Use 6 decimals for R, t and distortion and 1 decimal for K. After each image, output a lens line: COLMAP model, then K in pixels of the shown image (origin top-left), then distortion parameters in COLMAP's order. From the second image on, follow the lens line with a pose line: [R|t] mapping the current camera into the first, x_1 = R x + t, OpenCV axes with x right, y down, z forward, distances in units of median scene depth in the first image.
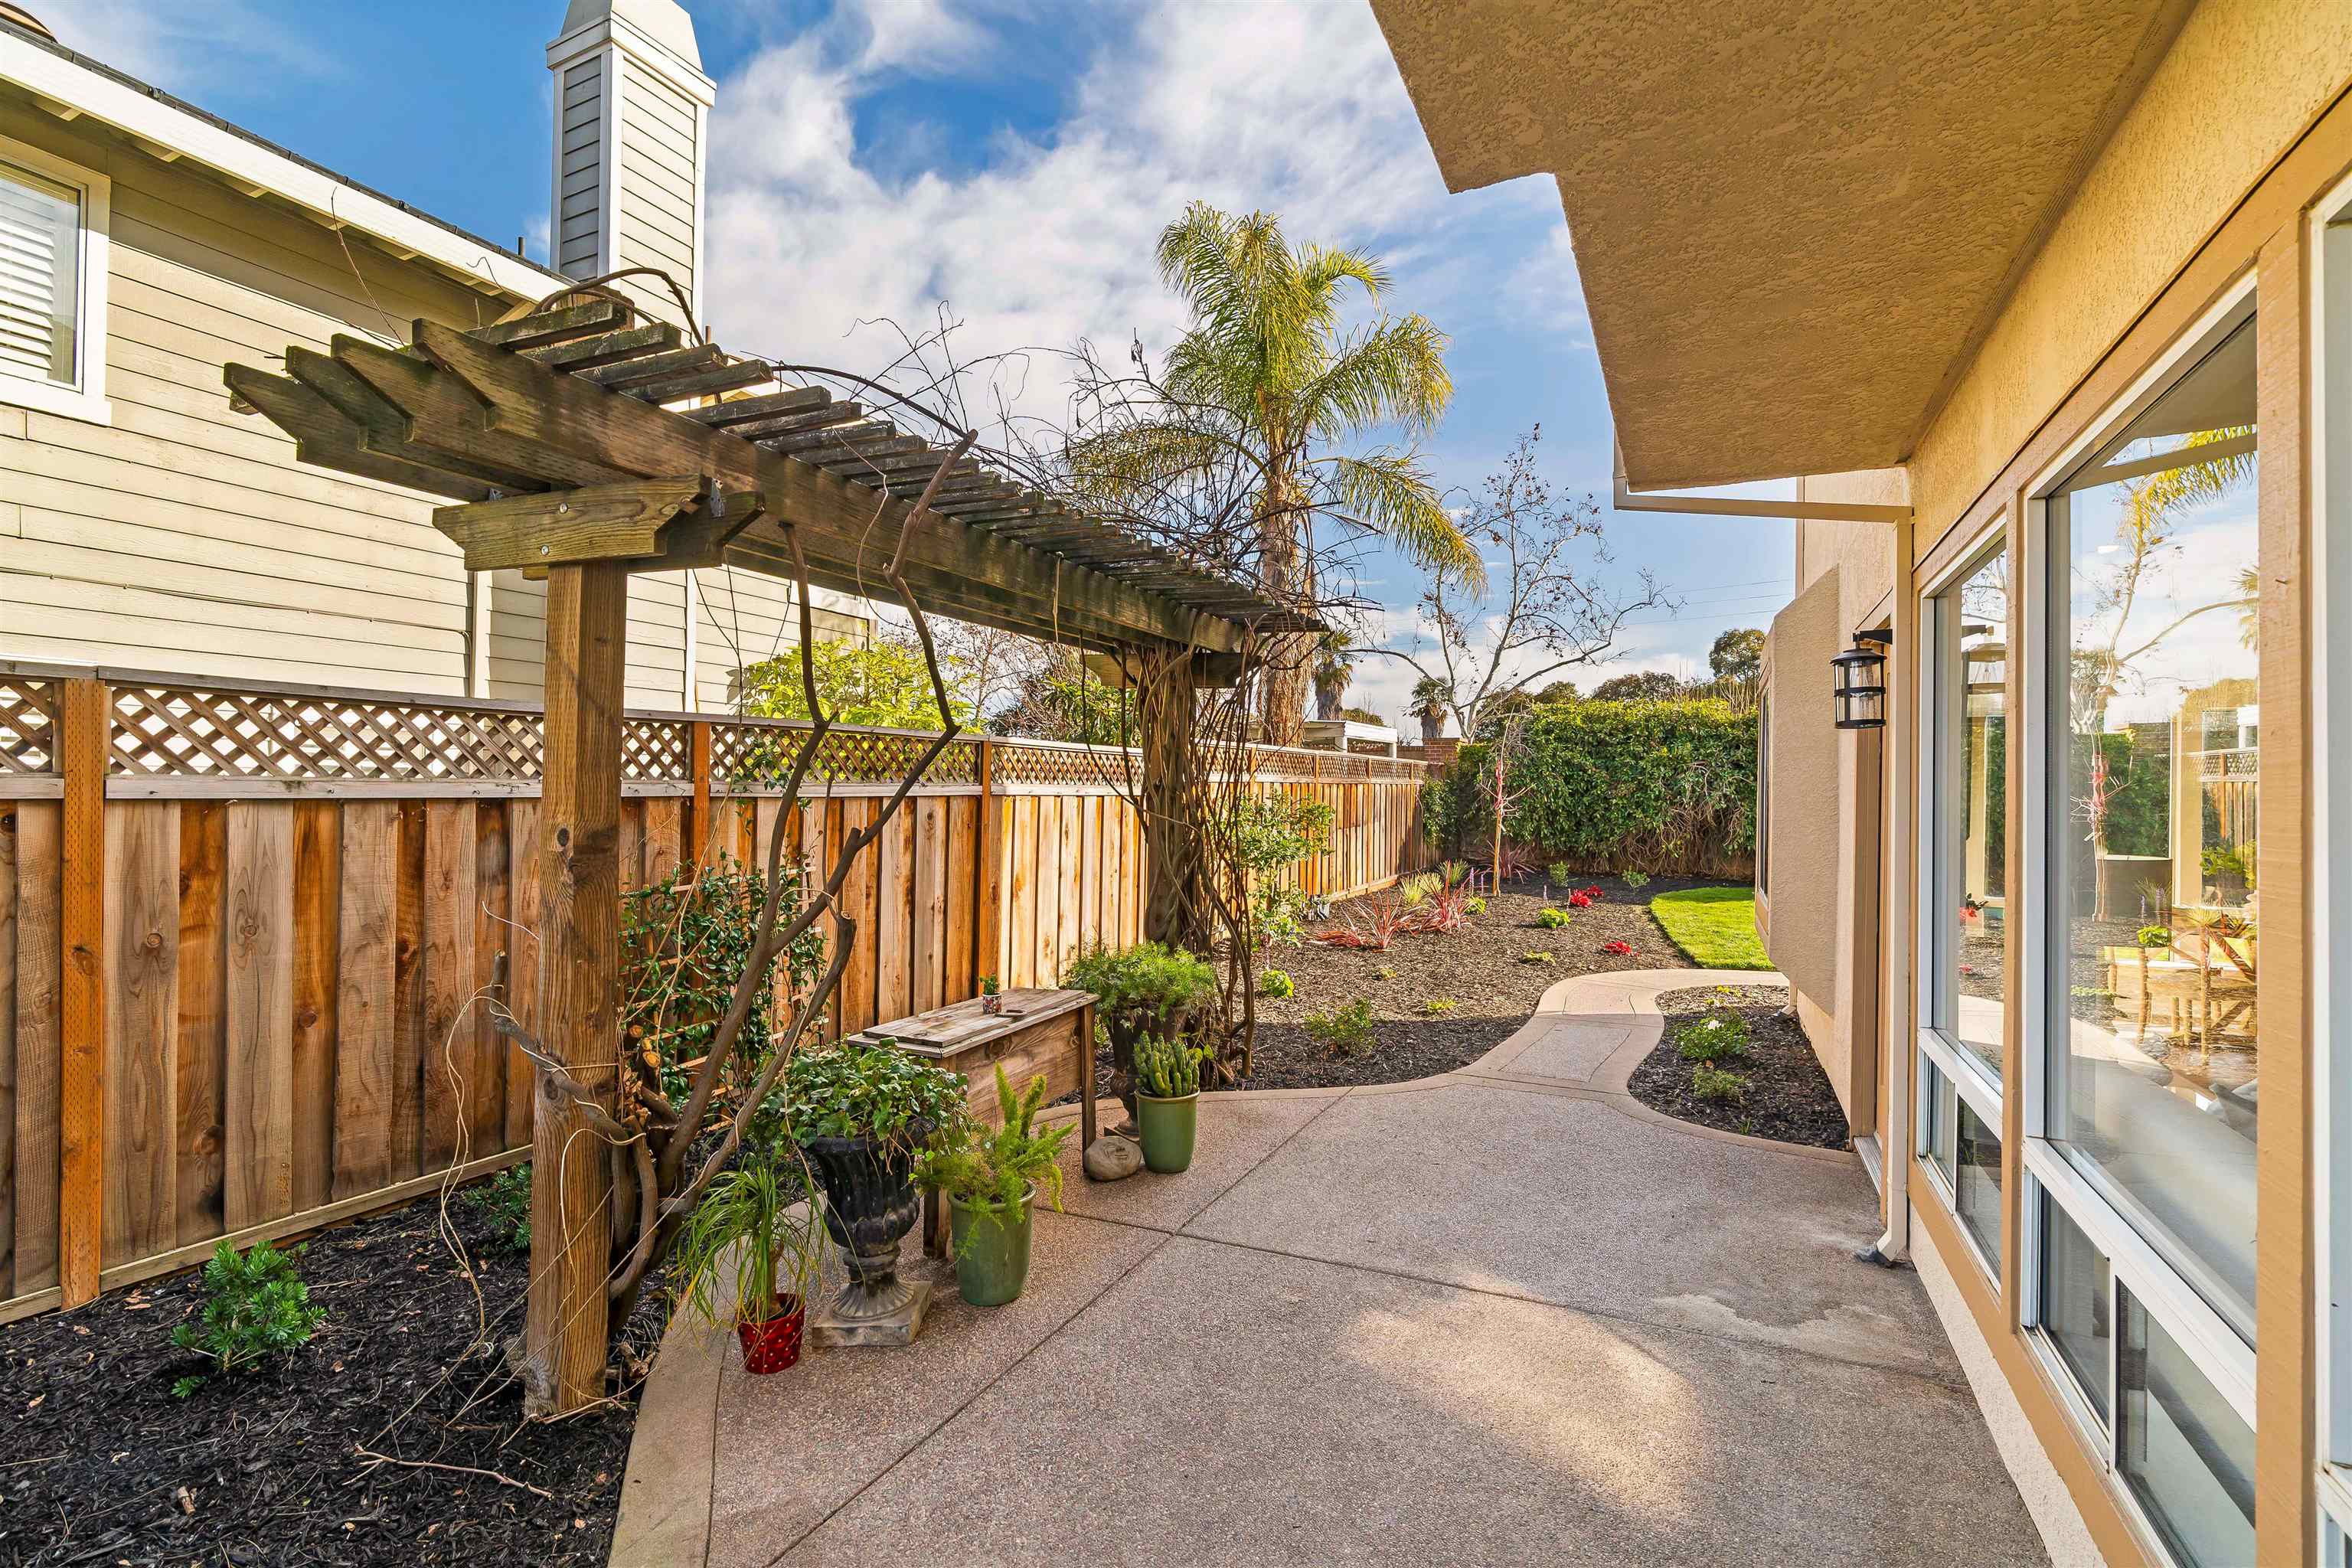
lens RADIAL K [[1088.6, 0, 1192.8], [0, 1088.6, 782.4], [0, 0, 1]] dist [-0.002881, -0.000573]
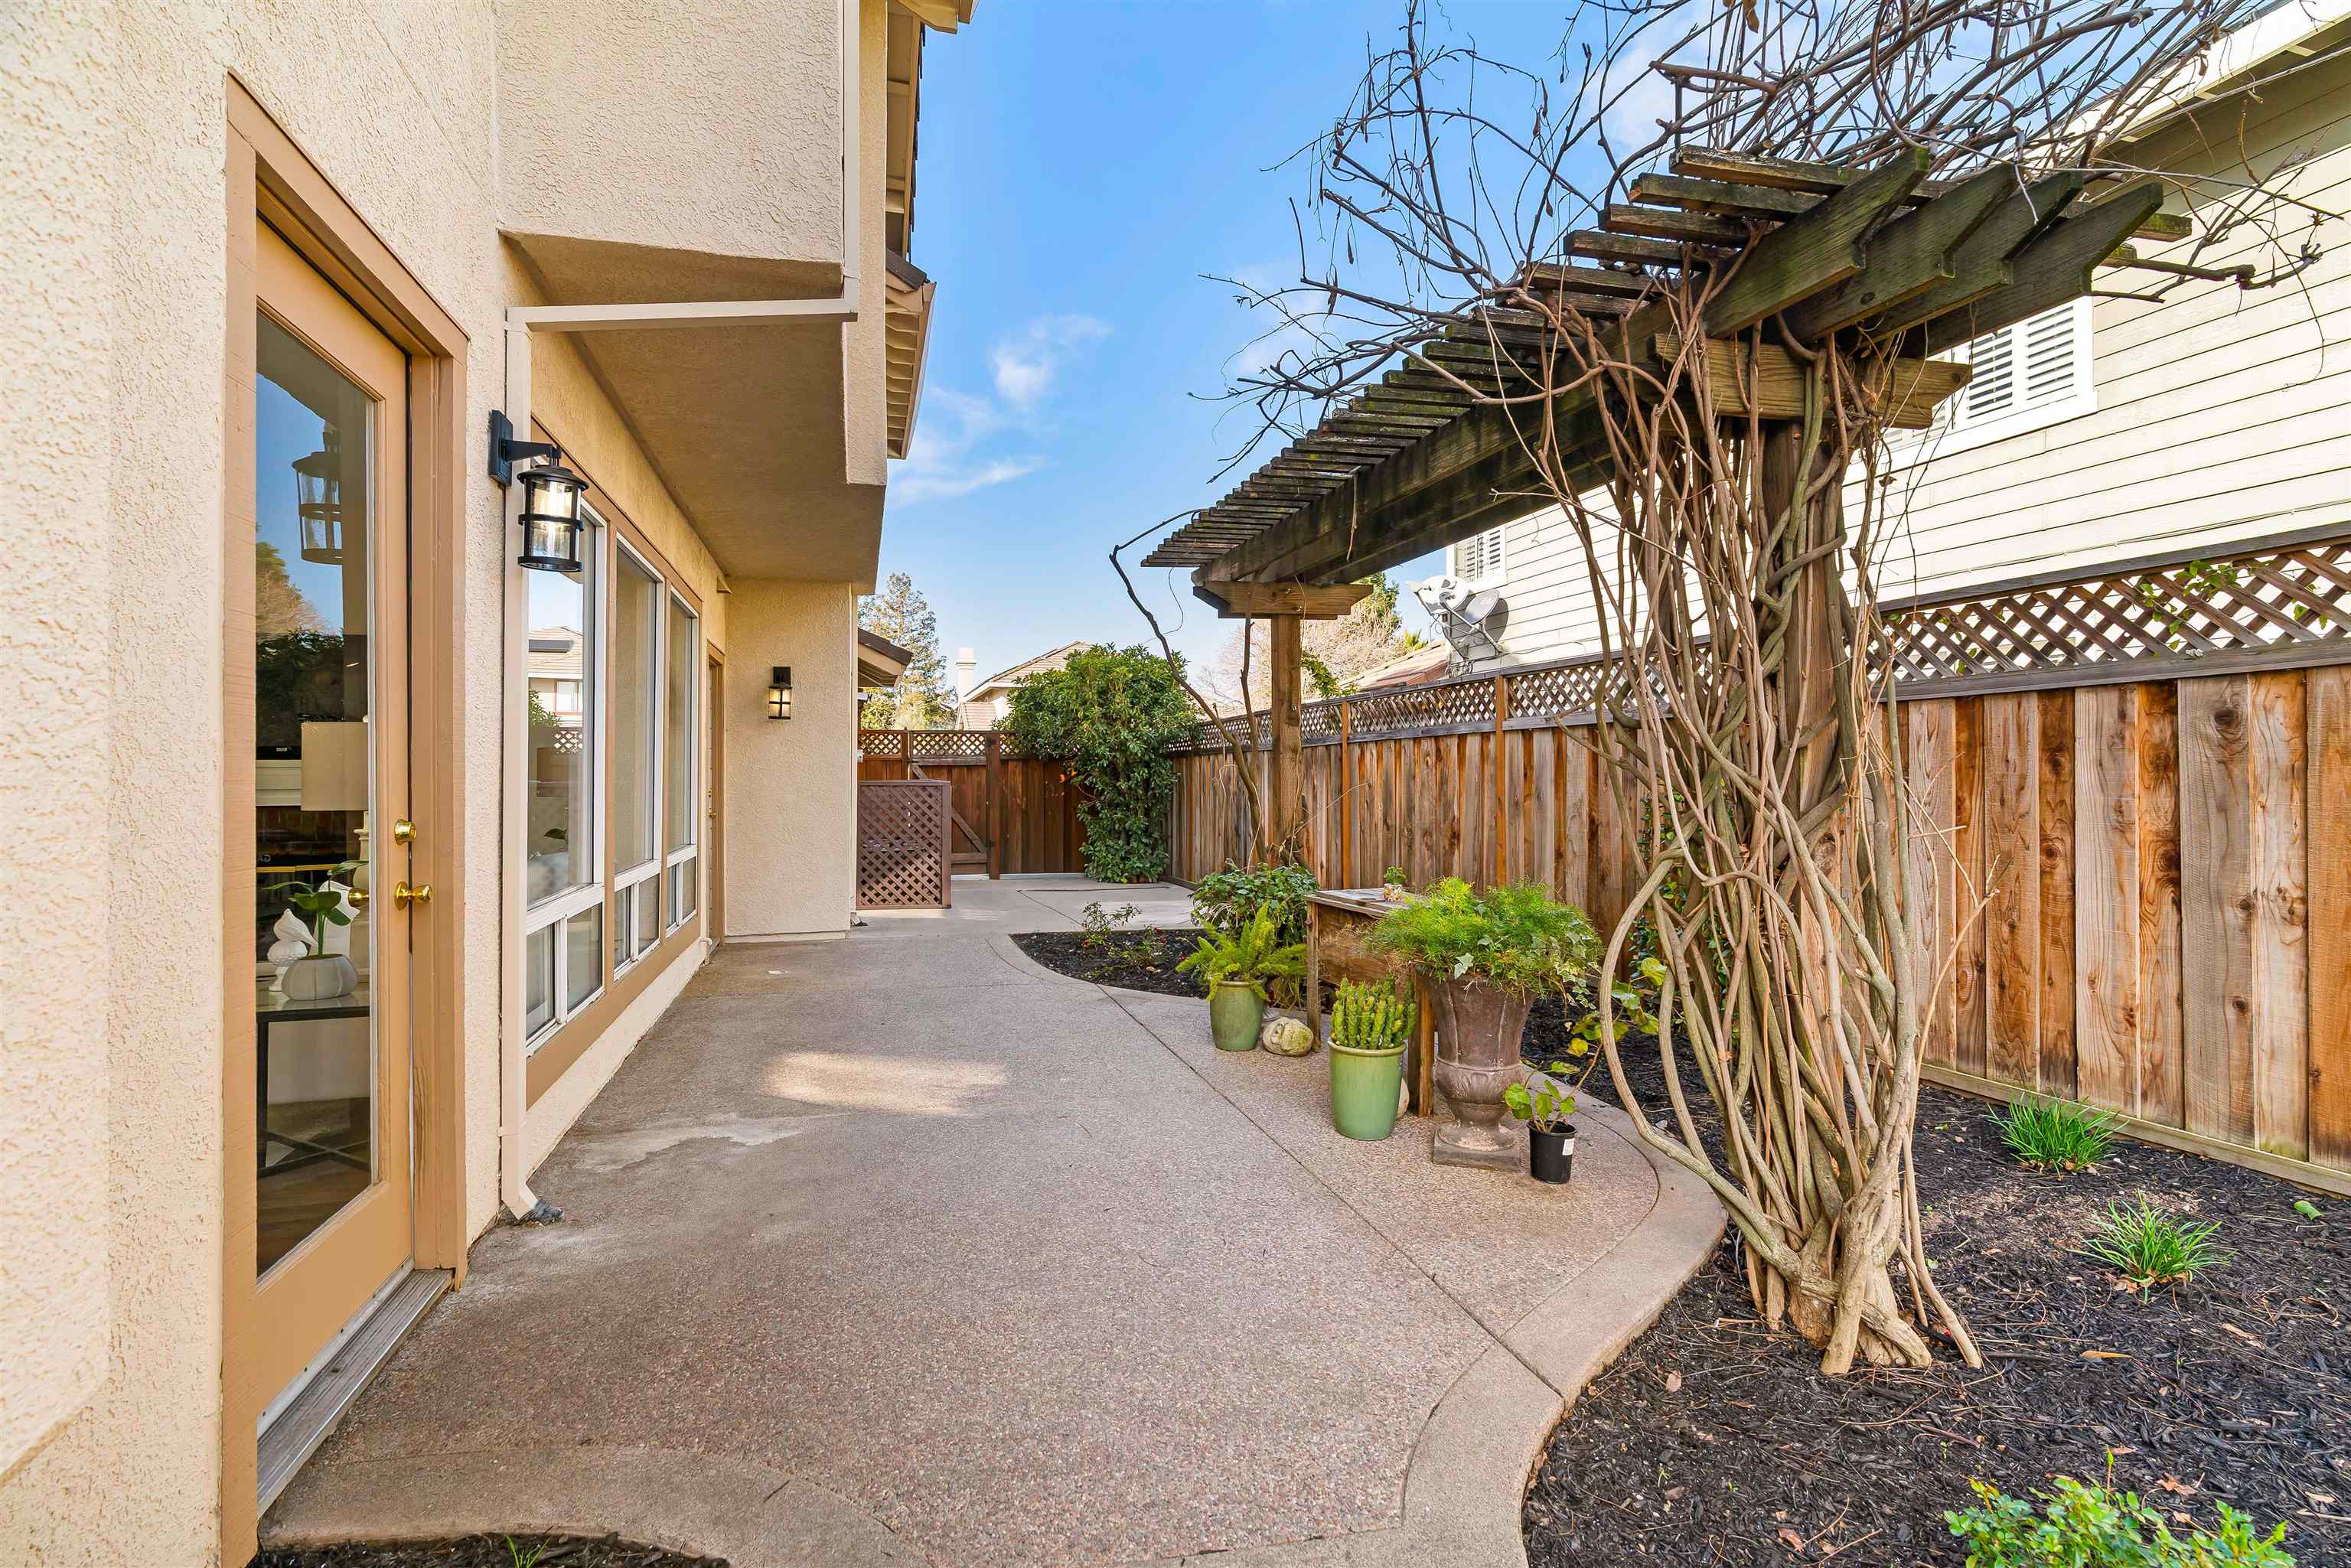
lens RADIAL K [[1088.1, 0, 1192.3], [0, 1088.1, 782.4], [0, 0, 1]] dist [-0.002881, -0.000573]
pose [[-0.744729, -0.008775, -0.667309, 0.875420], [-0.002887, 0.999947, -0.009927, 0.120411], [0.667361, -0.005467, -0.744715, 2.106772]]
